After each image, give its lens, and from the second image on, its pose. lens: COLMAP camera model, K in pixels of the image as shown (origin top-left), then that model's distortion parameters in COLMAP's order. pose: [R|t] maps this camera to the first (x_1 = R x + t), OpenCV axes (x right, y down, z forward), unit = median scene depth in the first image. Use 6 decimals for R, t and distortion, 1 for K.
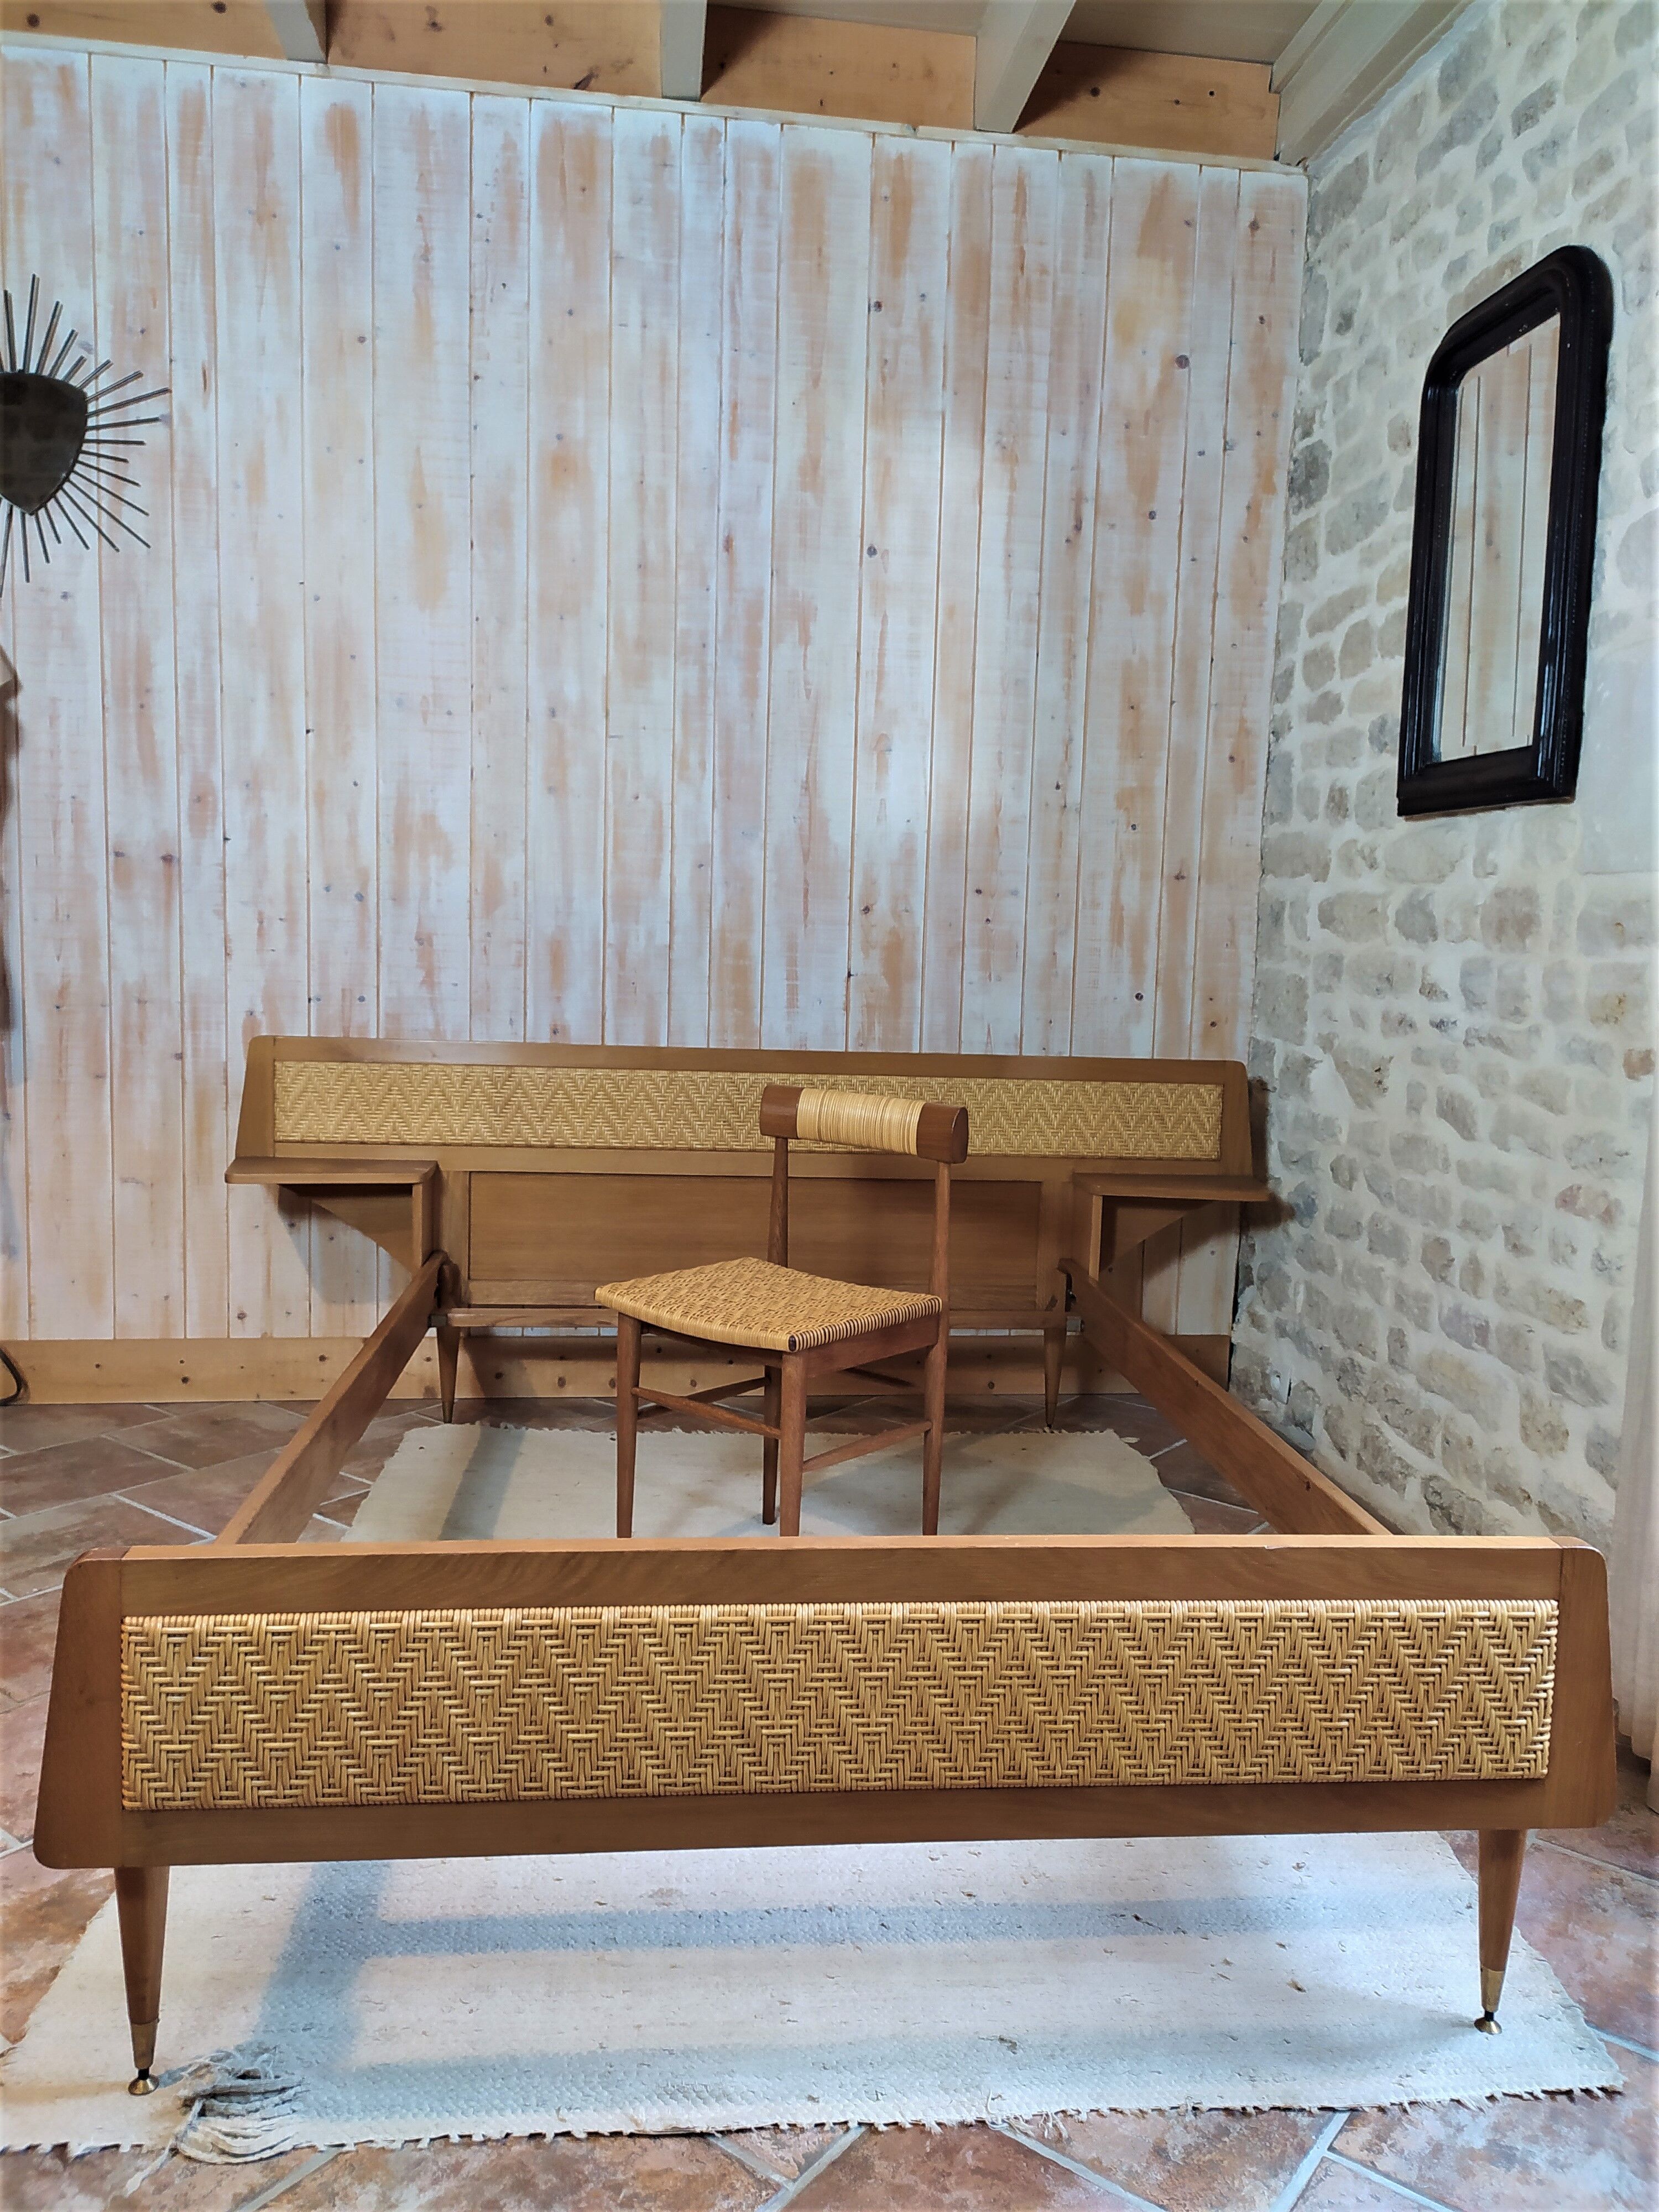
lens RADIAL K [[1653.2, 0, 819.9], [0, 1653.2, 1099.8], [0, 0, 1]] dist [0.070898, -0.081280]
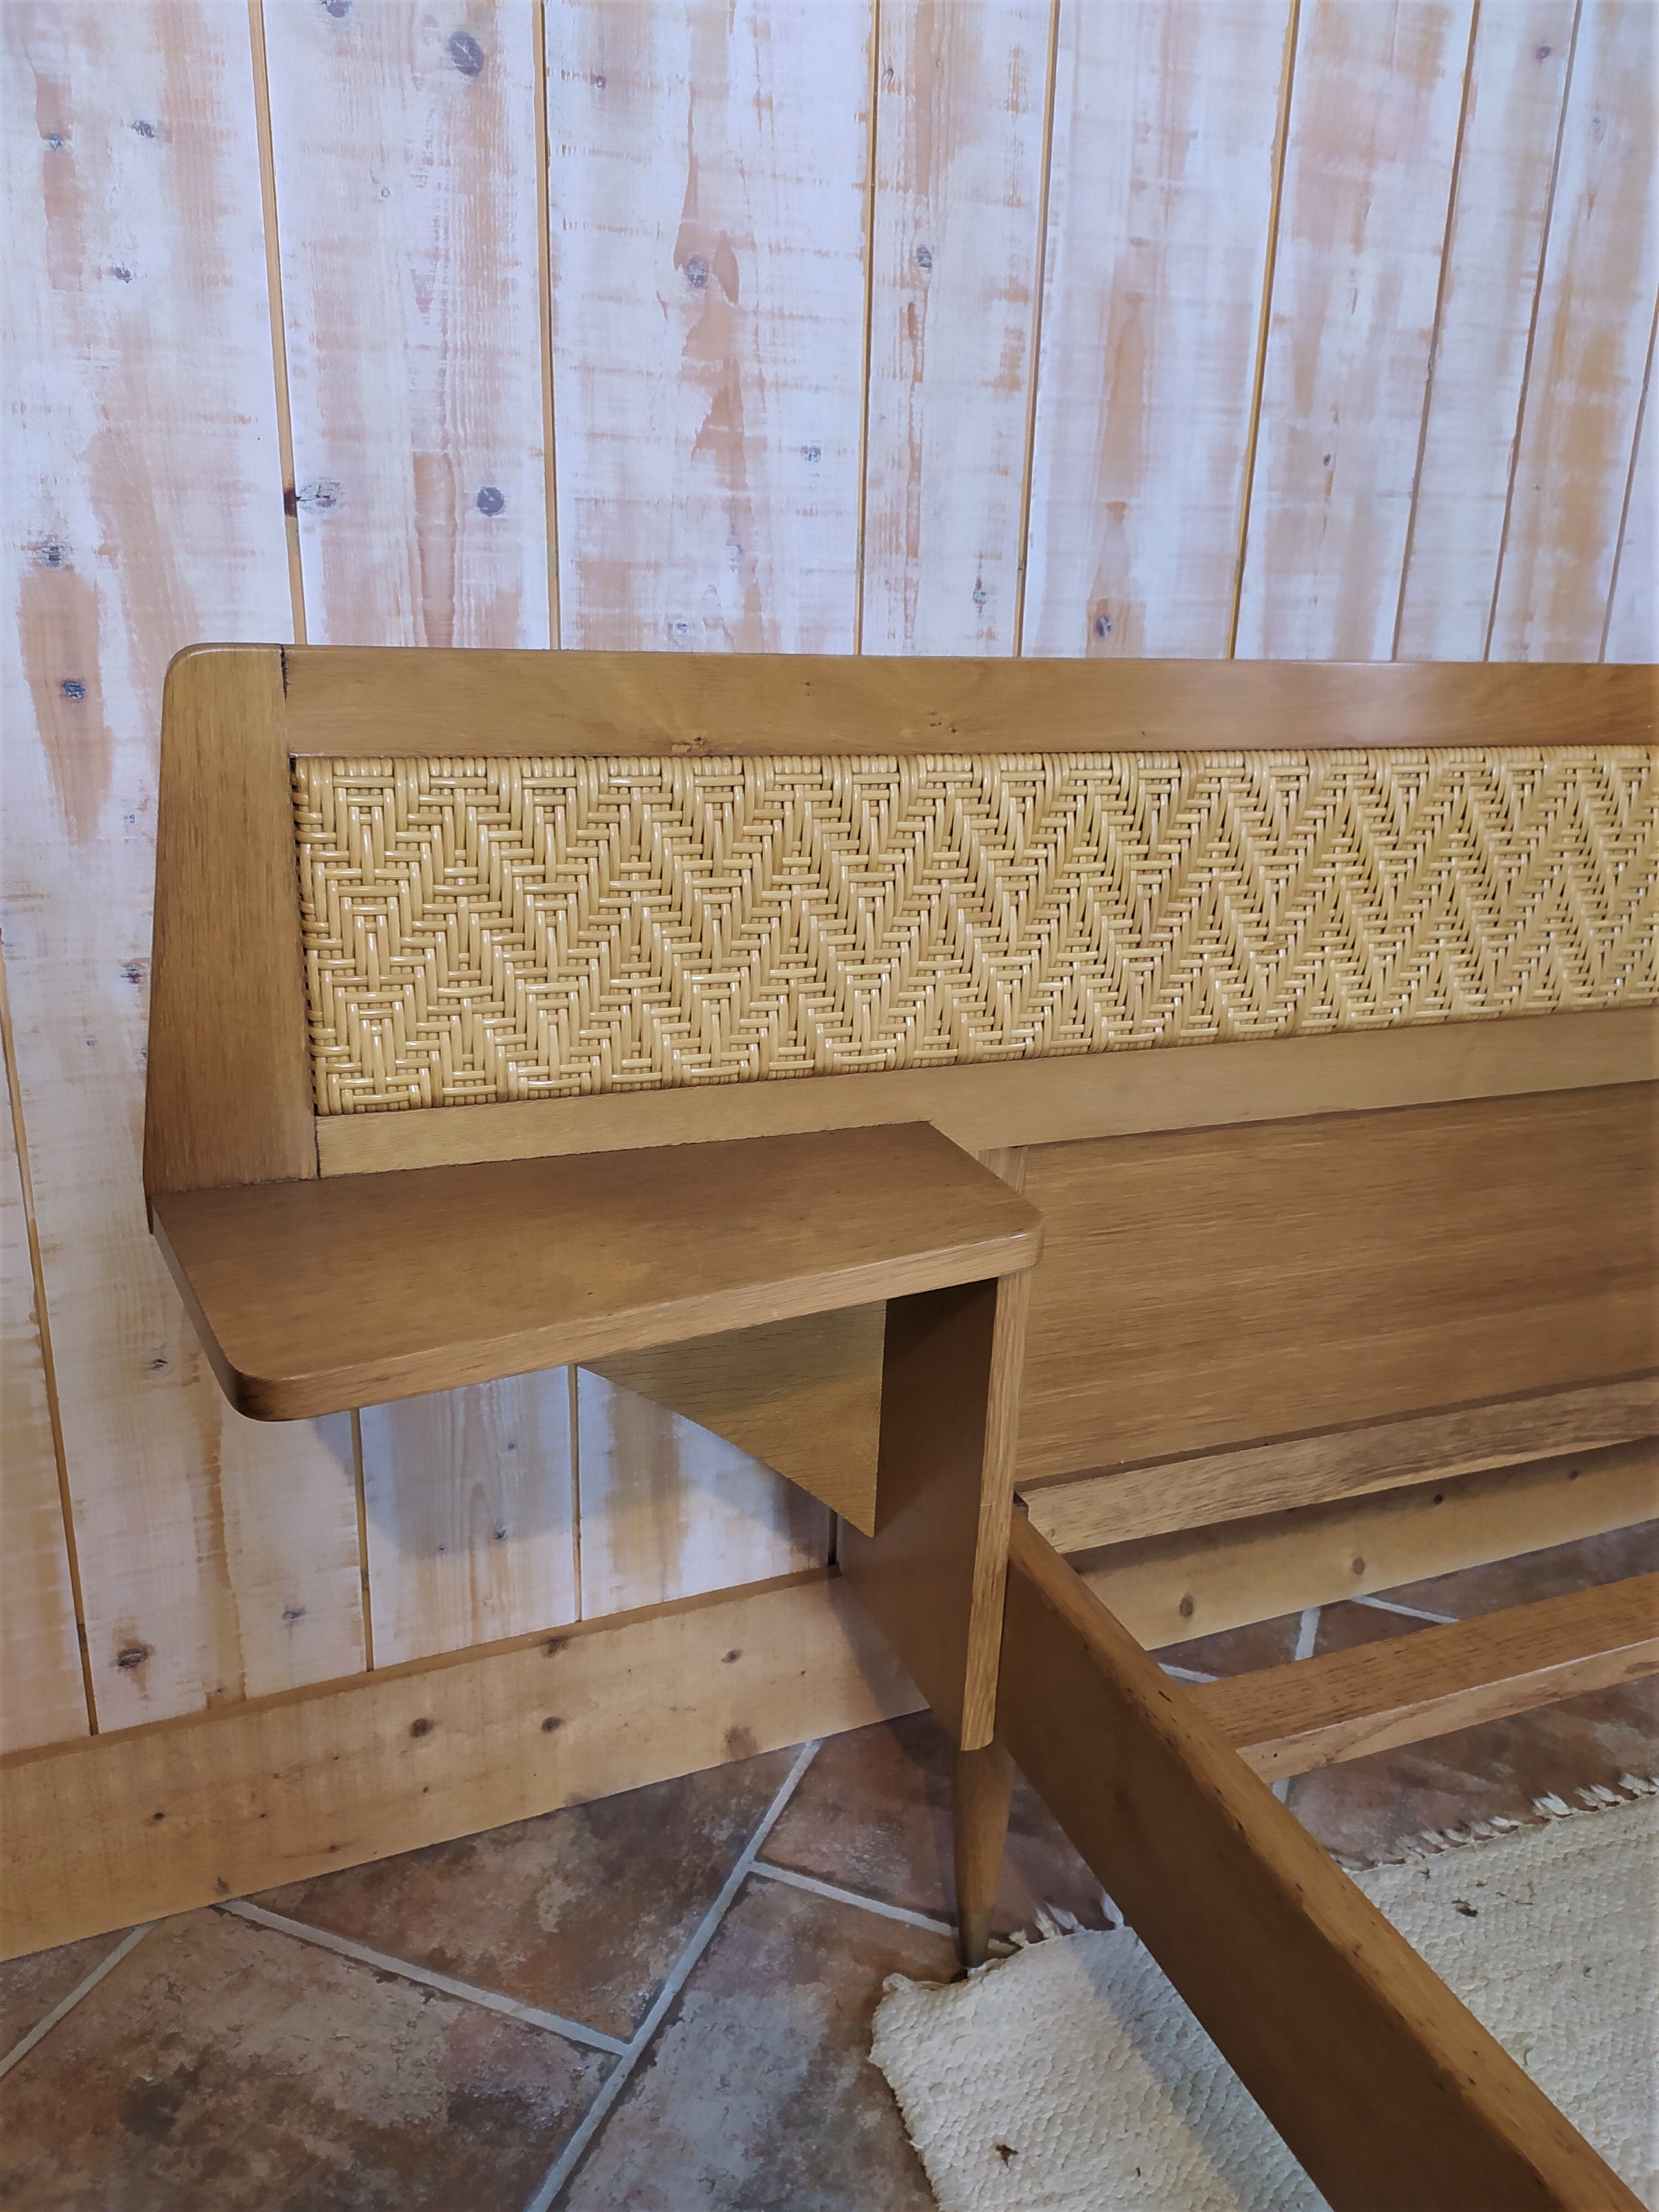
lens RADIAL K [[1653.2, 0, 819.9], [0, 1653.2, 1099.8], [0, 0, 1]] dist [0.070898, -0.081280]
pose [[0.962067, -0.085182, 0.259174, -0.305559], [0.028860, 0.976451, 0.213799, -0.023670], [-0.271283, -0.198210, 0.941870, 0.728543]]
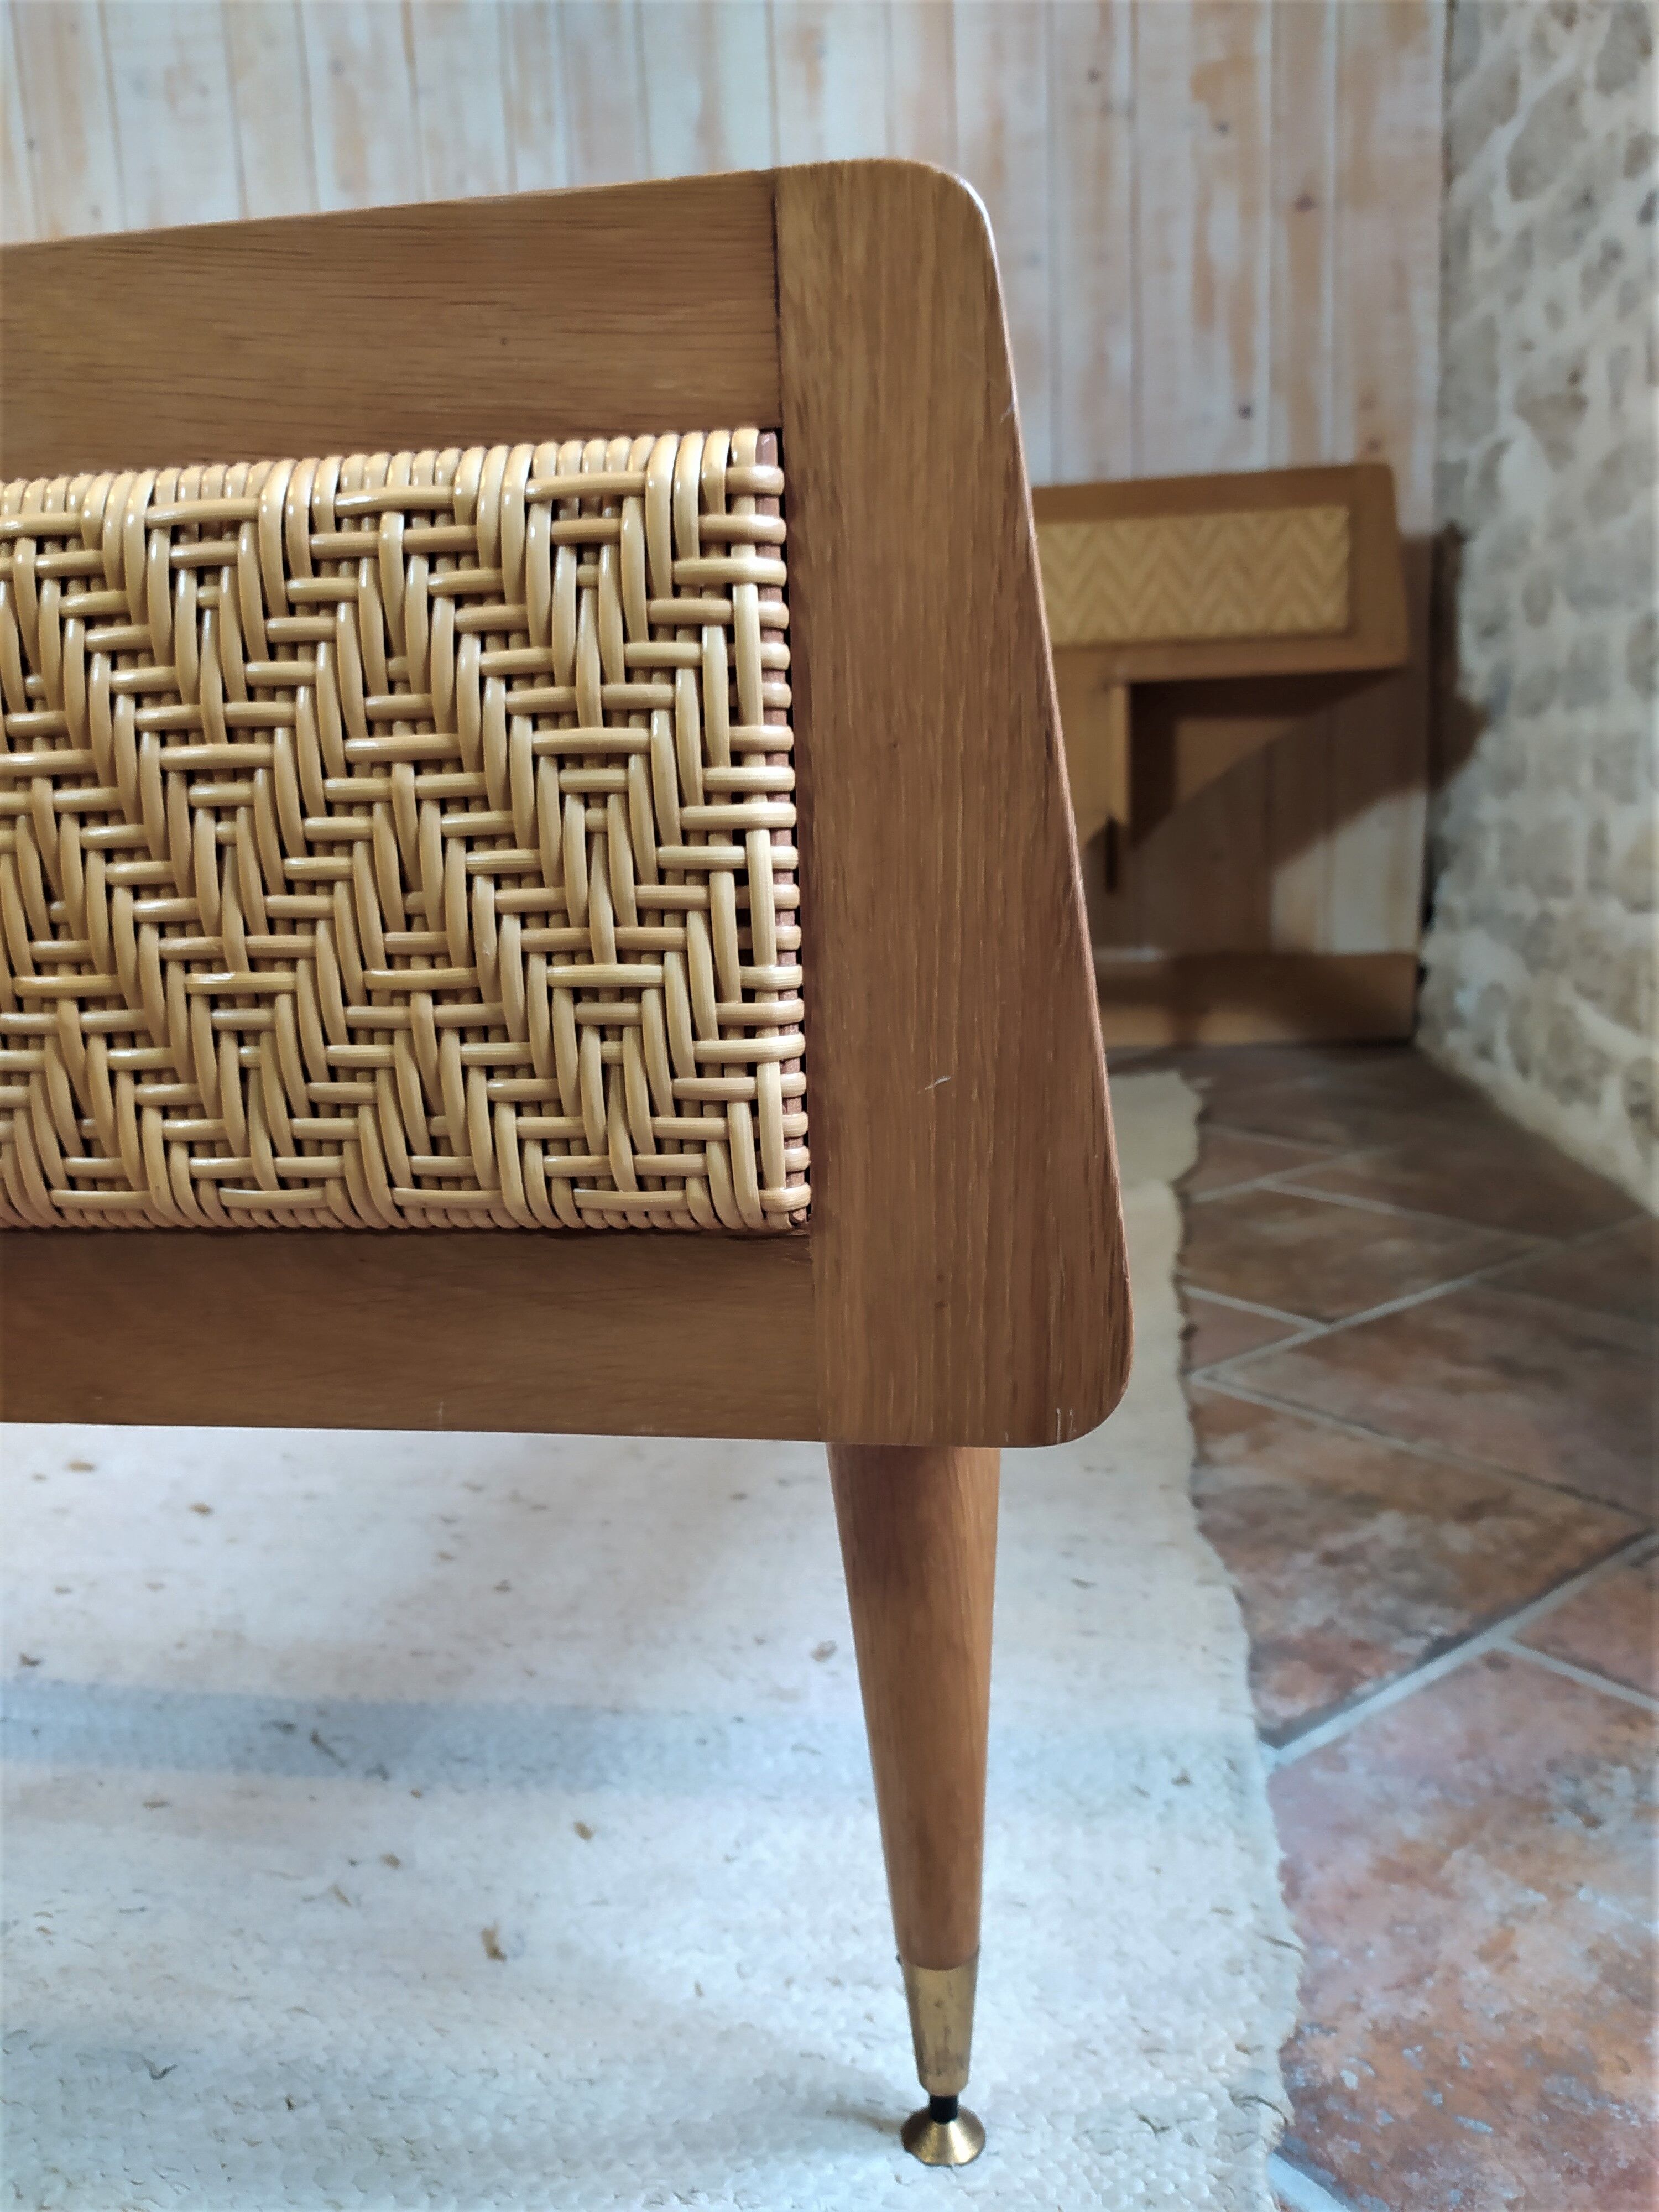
lens RADIAL K [[1665.3, 0, 838.5], [0, 1665.3, 1109.6], [0, 0, 1]] dist [0.072450, -0.103908]
pose [[0.964650, -0.020020, -0.262773, 0.222395], [0.039862, 0.996722, 0.070398, 0.164416], [0.260502, -0.078384, 0.962286, 0.342368]]
